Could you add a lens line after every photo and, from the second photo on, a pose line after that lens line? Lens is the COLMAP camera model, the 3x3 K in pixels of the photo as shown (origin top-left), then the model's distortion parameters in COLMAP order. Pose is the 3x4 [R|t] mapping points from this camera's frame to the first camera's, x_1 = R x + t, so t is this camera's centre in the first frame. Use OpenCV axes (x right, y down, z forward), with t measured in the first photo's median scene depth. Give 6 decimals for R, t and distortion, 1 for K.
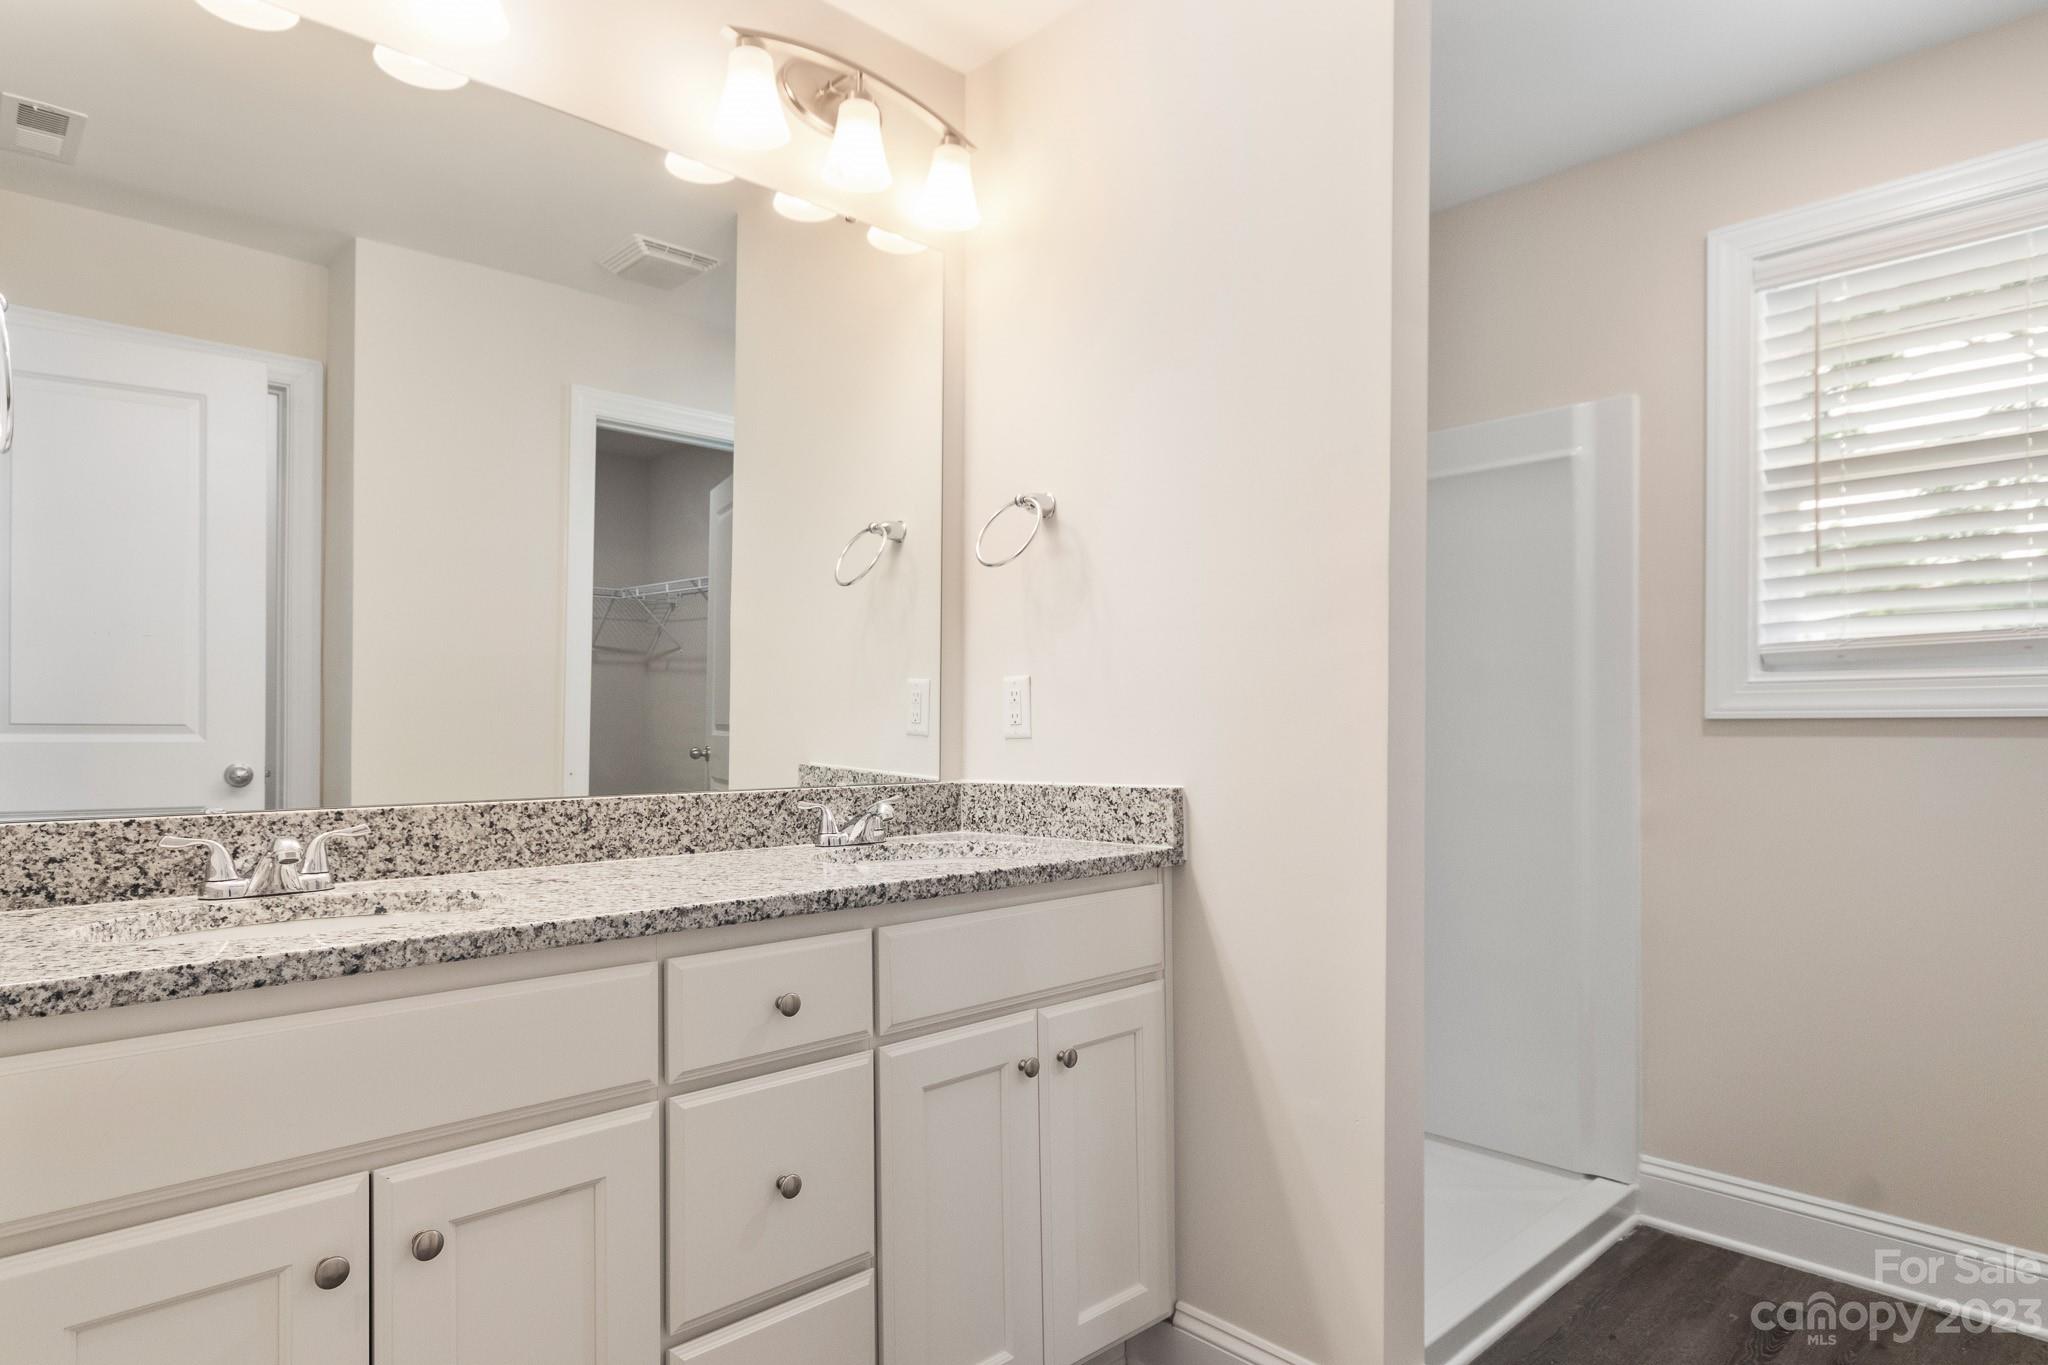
lens RADIAL K [[1148.3, 0, 1029.1], [0, 1148.3, 729.9], [0, 0, 1]] dist [0.013828, 0.001310]
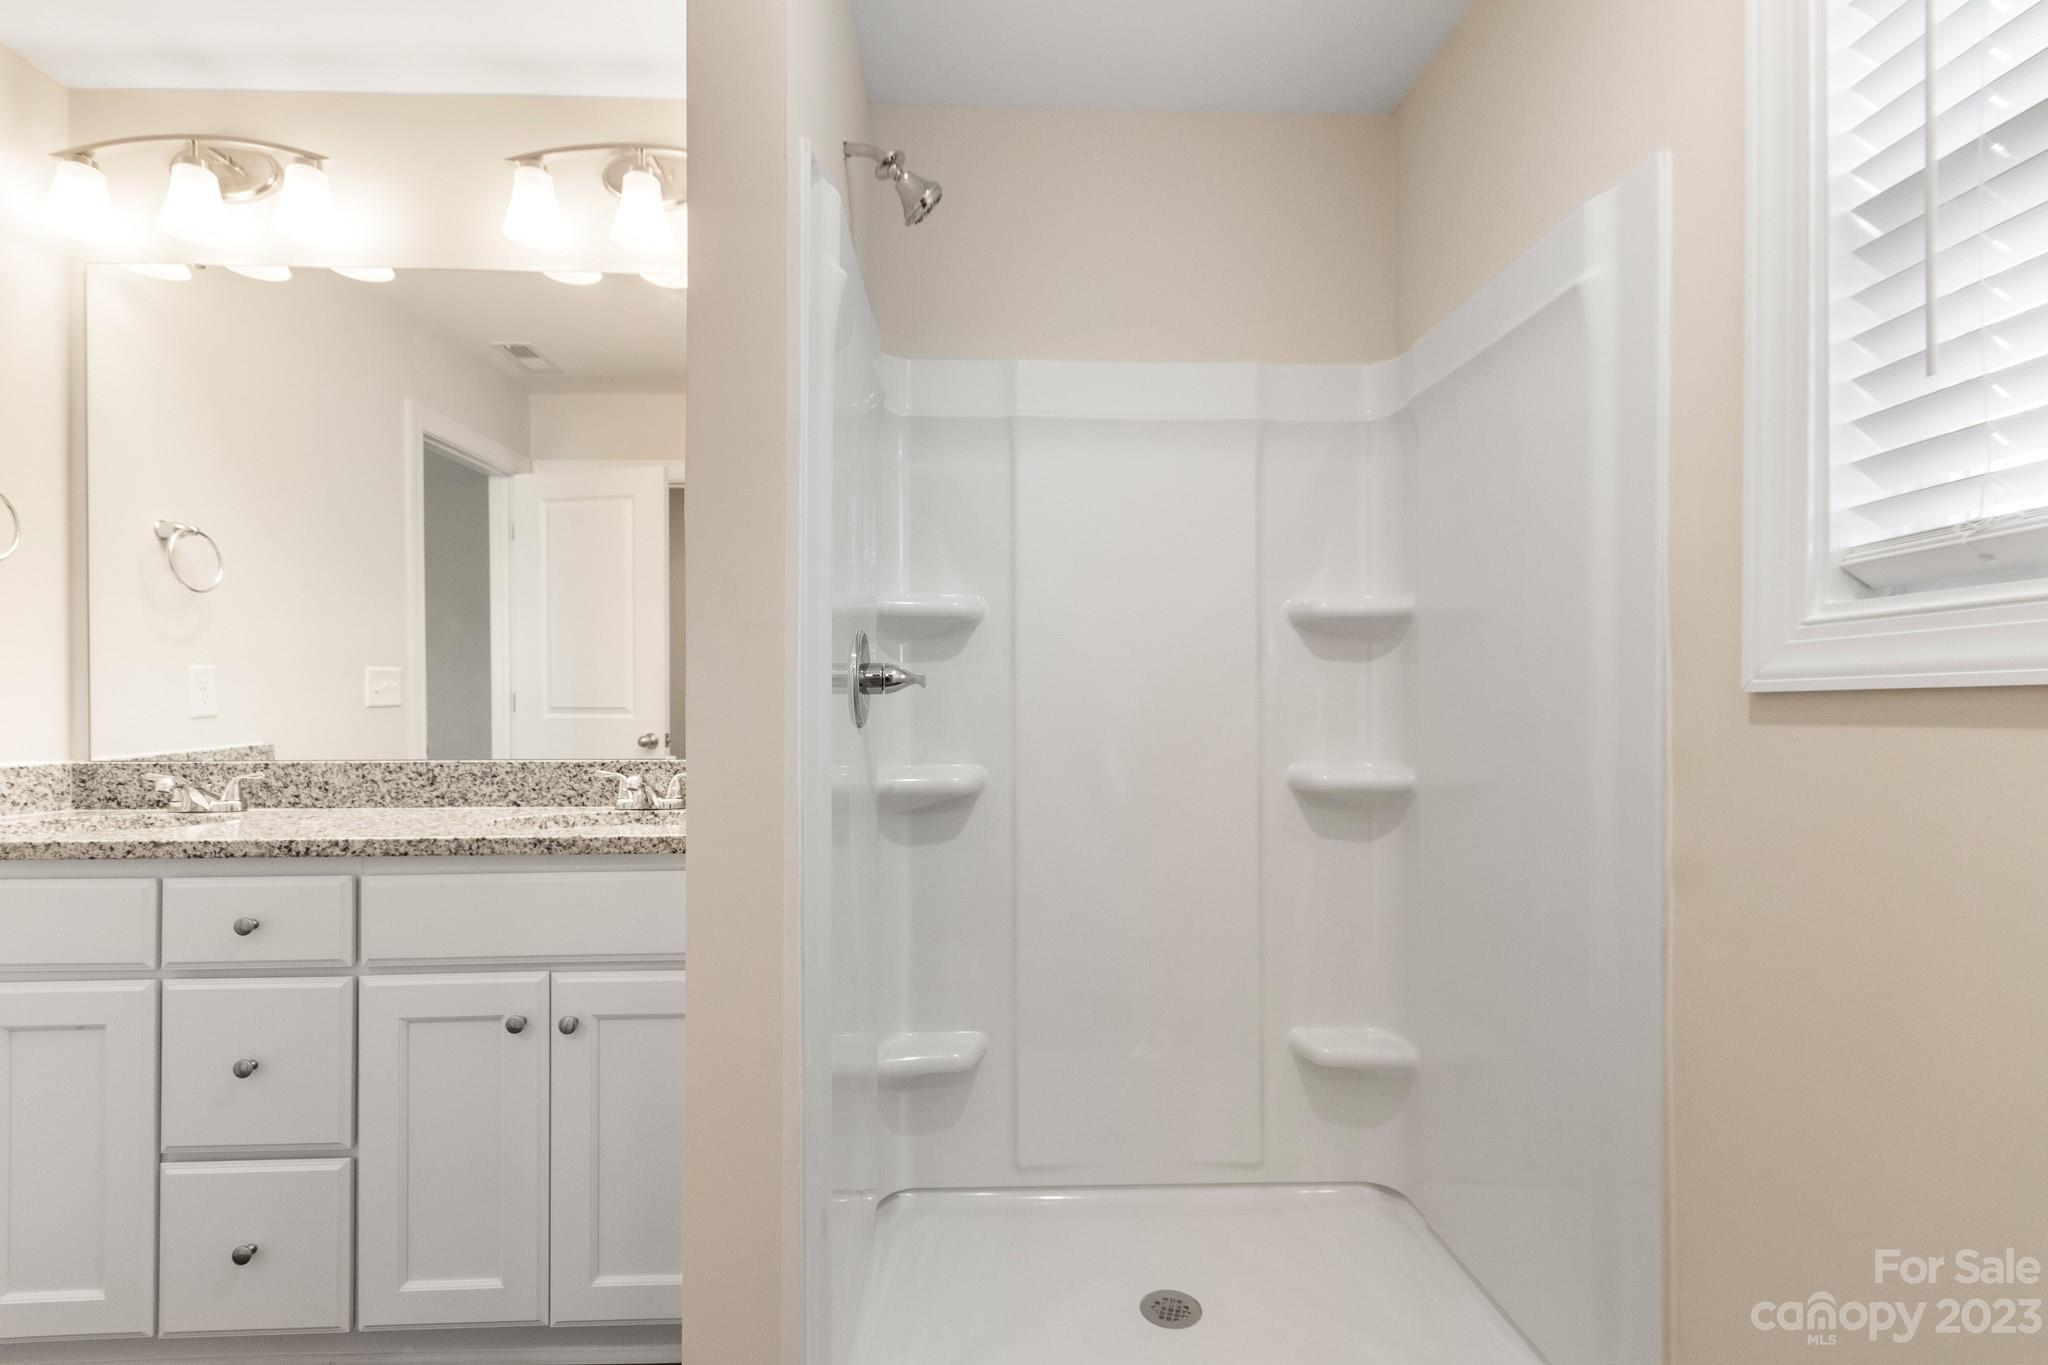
lens RADIAL K [[955.1, 0, 1013.8], [0, 955.1, 706.7], [0, 0, 1]] dist [0.011598, -0.001754]
pose [[0.749471, -0.002797, -0.662031, 0.954118], [-0.000188, 0.999990, -0.004438, -0.000804], [0.662037, 0.003451, 0.749463, 0.636904]]
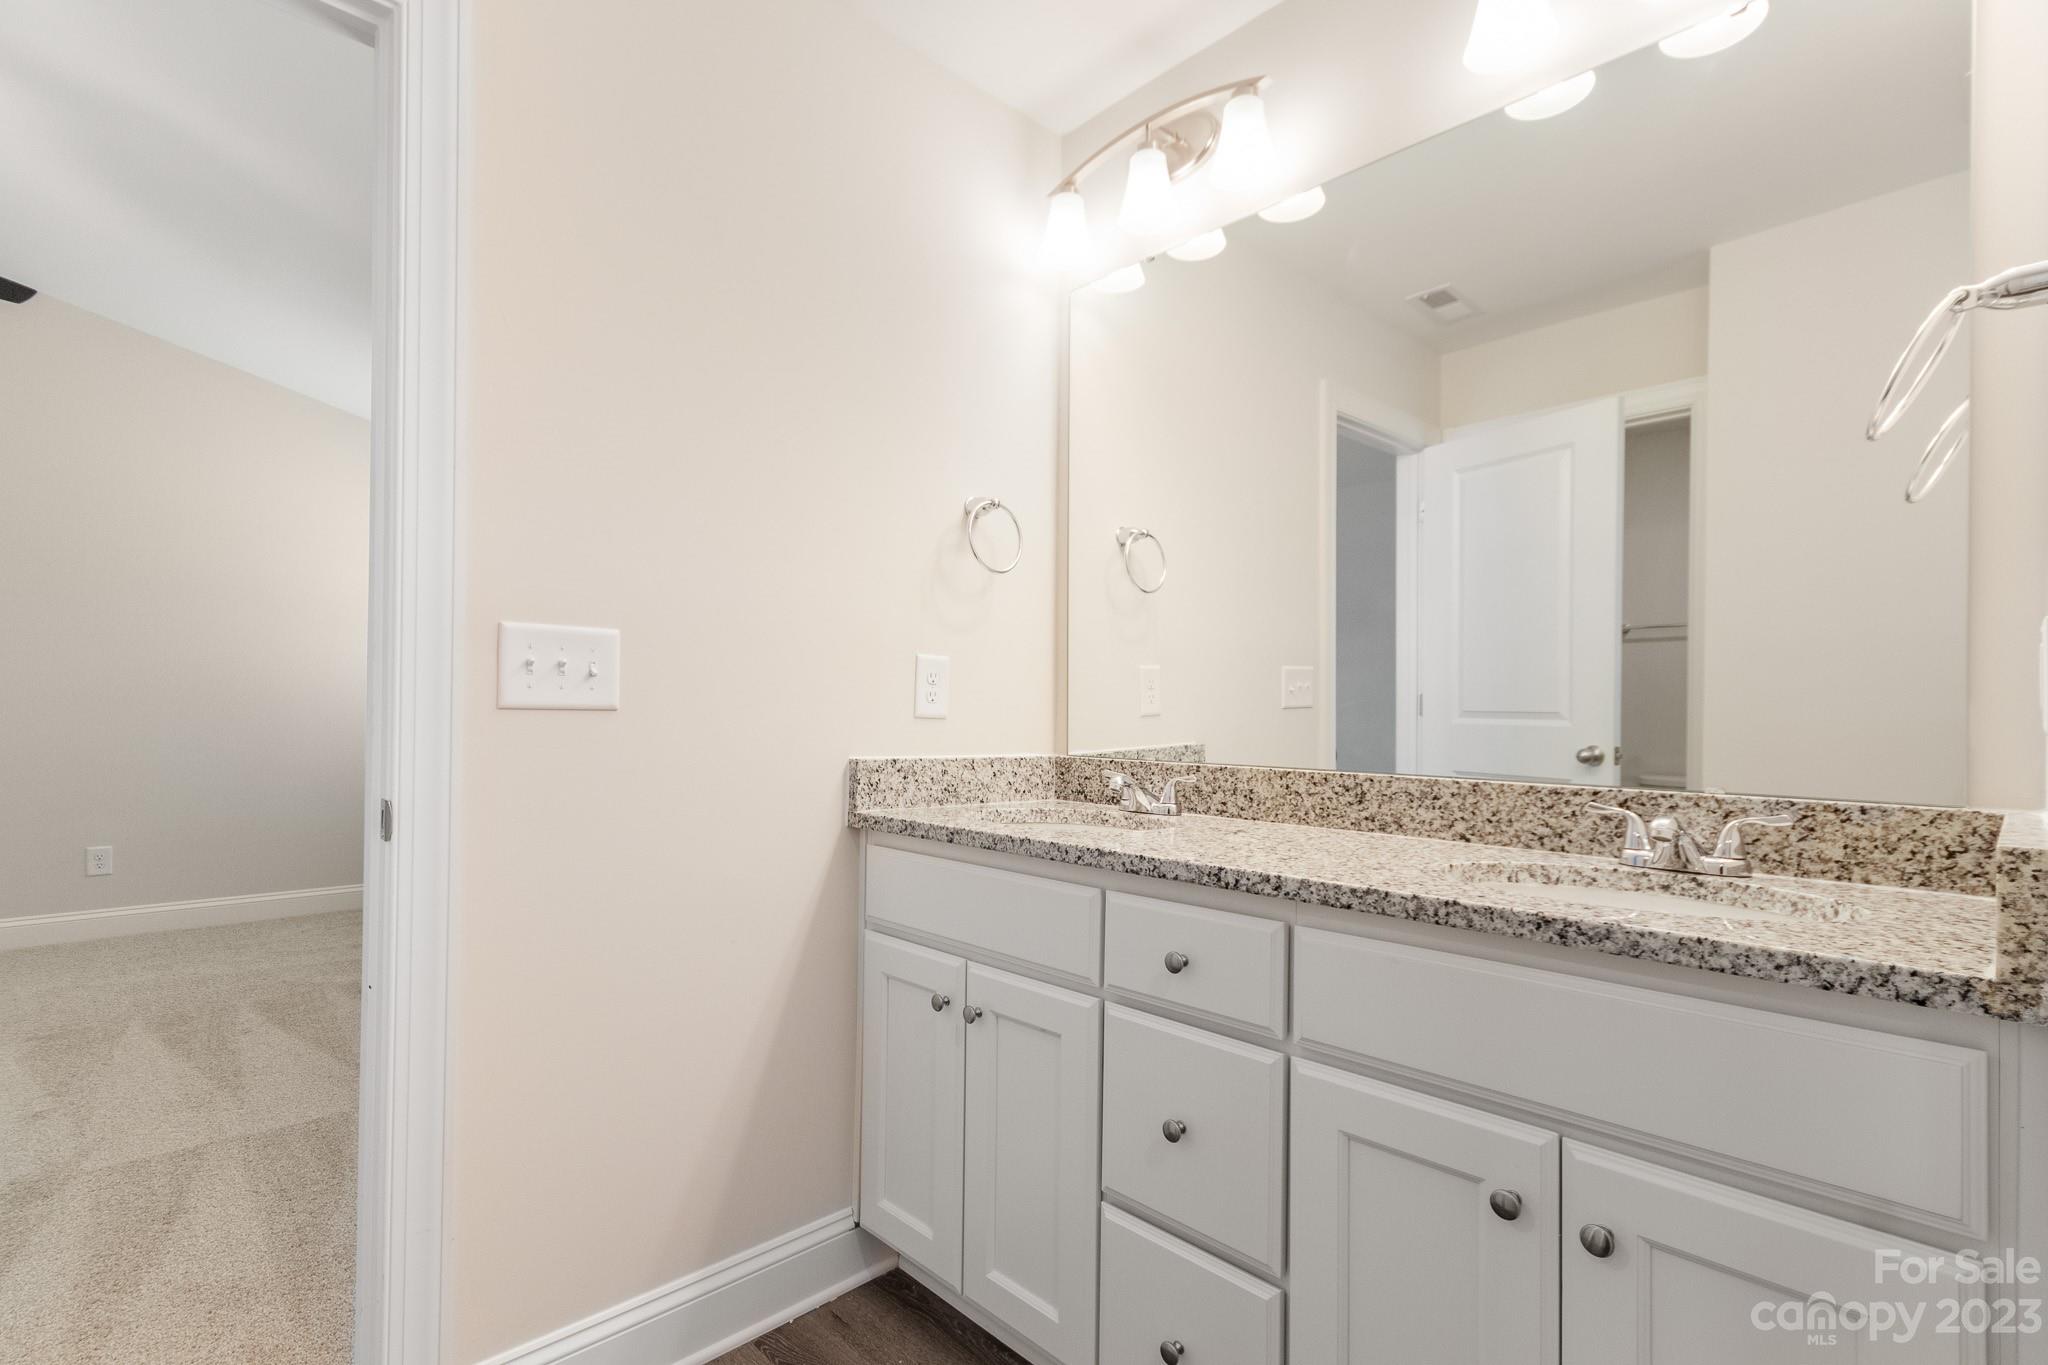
lens RADIAL K [[966.7, 0, 1014.3], [0, 966.7, 702.9], [0, 0, 1]] dist [-0.001476, 0.019256]
pose [[-0.003470, -0.008297, -0.999960, 0.586088], [-0.014819, 0.999856, -0.008245, 0.003974], [0.999884, 0.014789, -0.003592, 0.708238]]
